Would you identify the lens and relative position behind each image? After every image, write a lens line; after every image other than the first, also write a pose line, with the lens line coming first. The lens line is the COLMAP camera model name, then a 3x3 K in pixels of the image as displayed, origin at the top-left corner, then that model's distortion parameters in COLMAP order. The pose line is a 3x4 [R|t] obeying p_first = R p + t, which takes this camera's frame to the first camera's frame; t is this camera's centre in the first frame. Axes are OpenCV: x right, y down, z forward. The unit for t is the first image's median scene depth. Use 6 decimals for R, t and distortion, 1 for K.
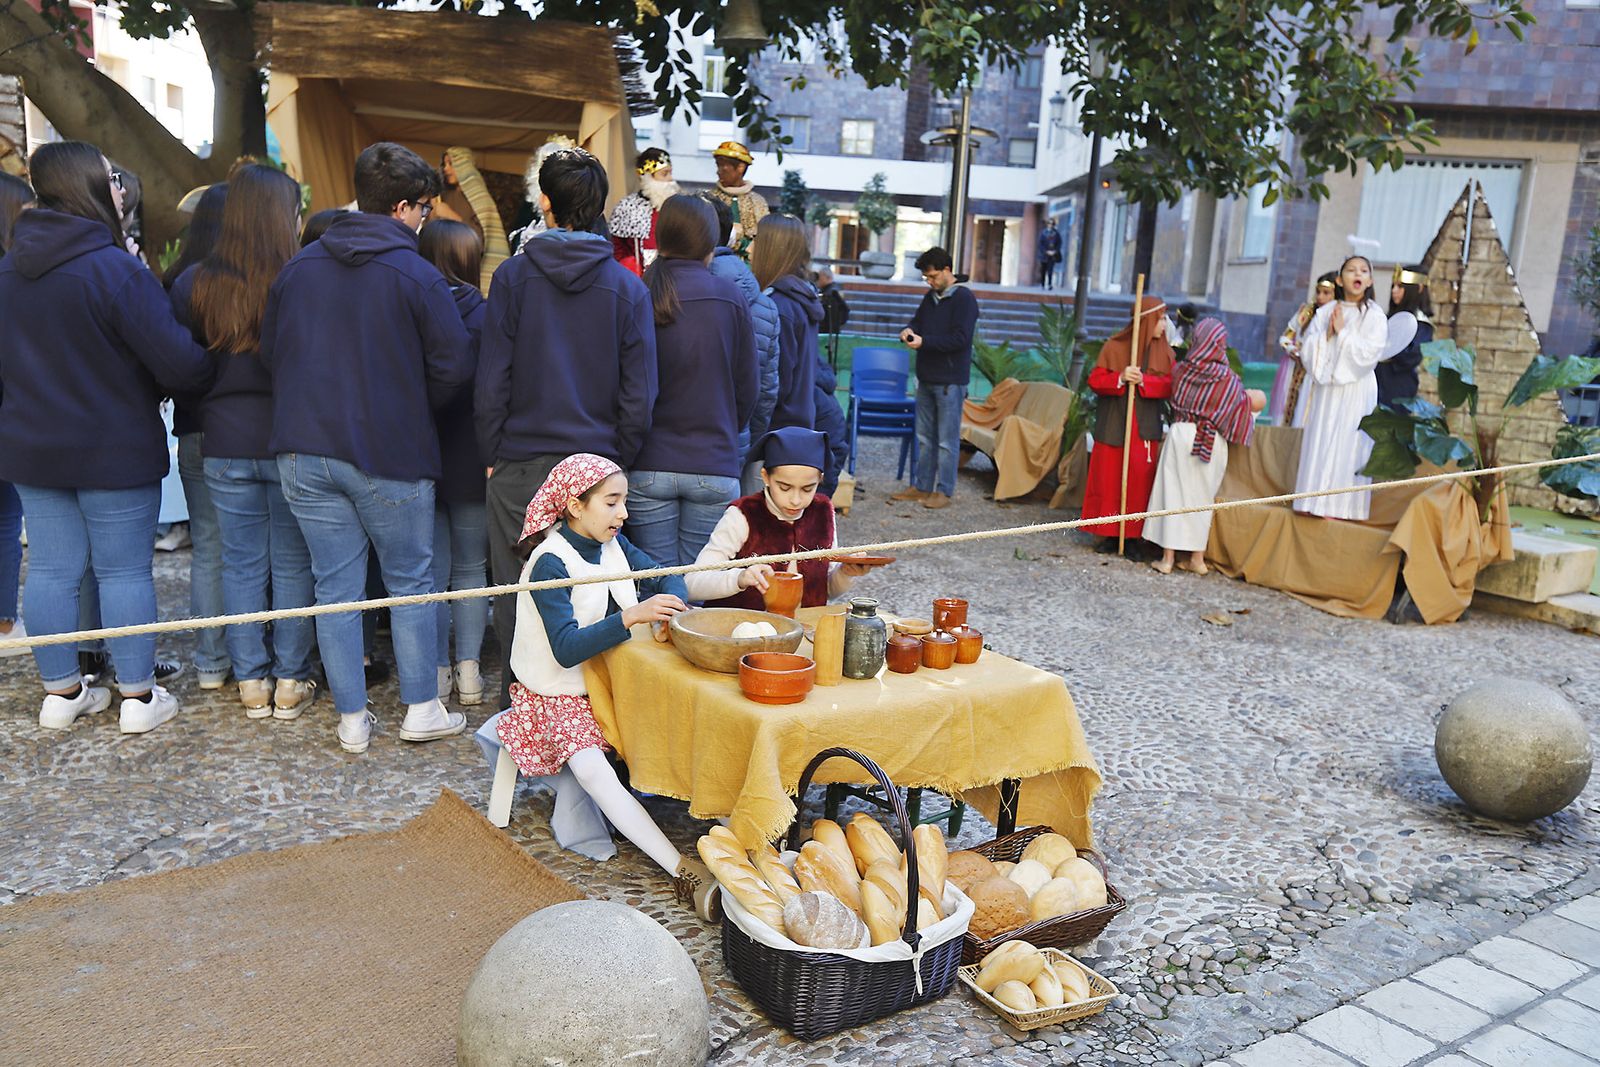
lens RADIAL K [[1488.5, 0, 800.0], [0, 1488.5, 533.5], [0, 0, 1]] dist [-0.008307, -0.003469]
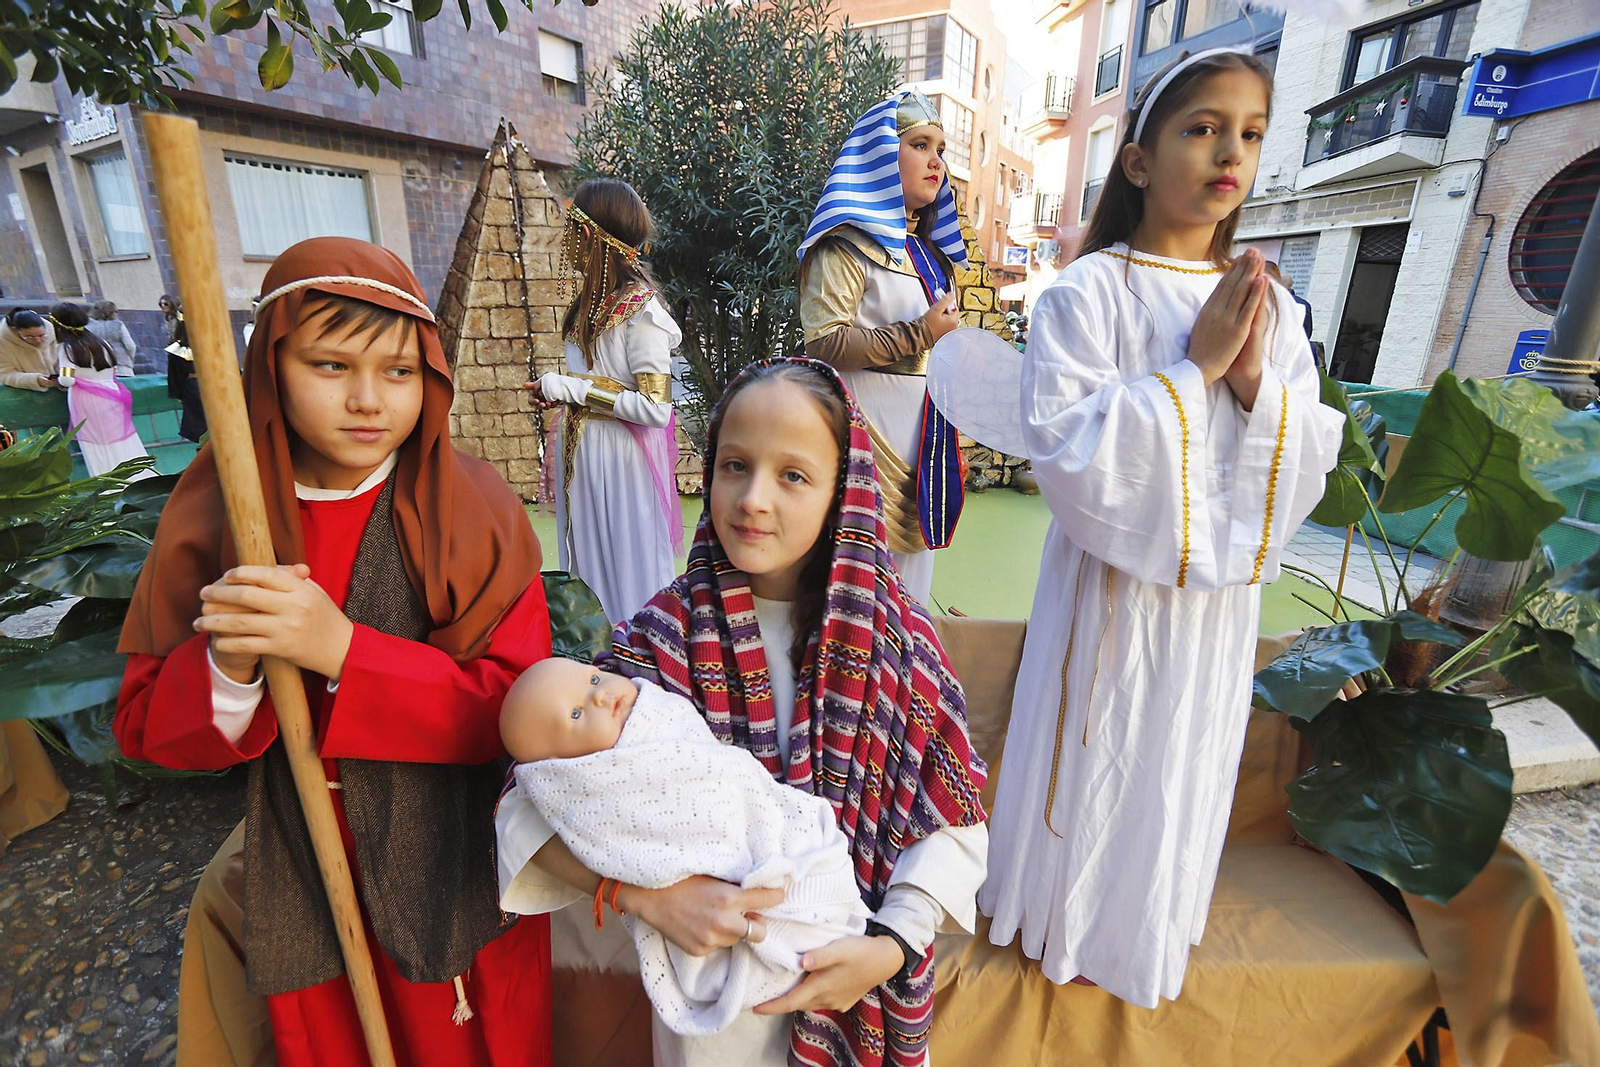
lens RADIAL K [[768.2, 0, 800.0], [0, 768.2, 533.5], [0, 0, 1]] dist [-0.001054, 0.001041]
pose [[0.526754, -0.299764, 0.795406, 0.075787], [0.176843, 0.953925, 0.242391, -0.052788], [-0.831418, 0.012982, 0.555495, 0.348321]]
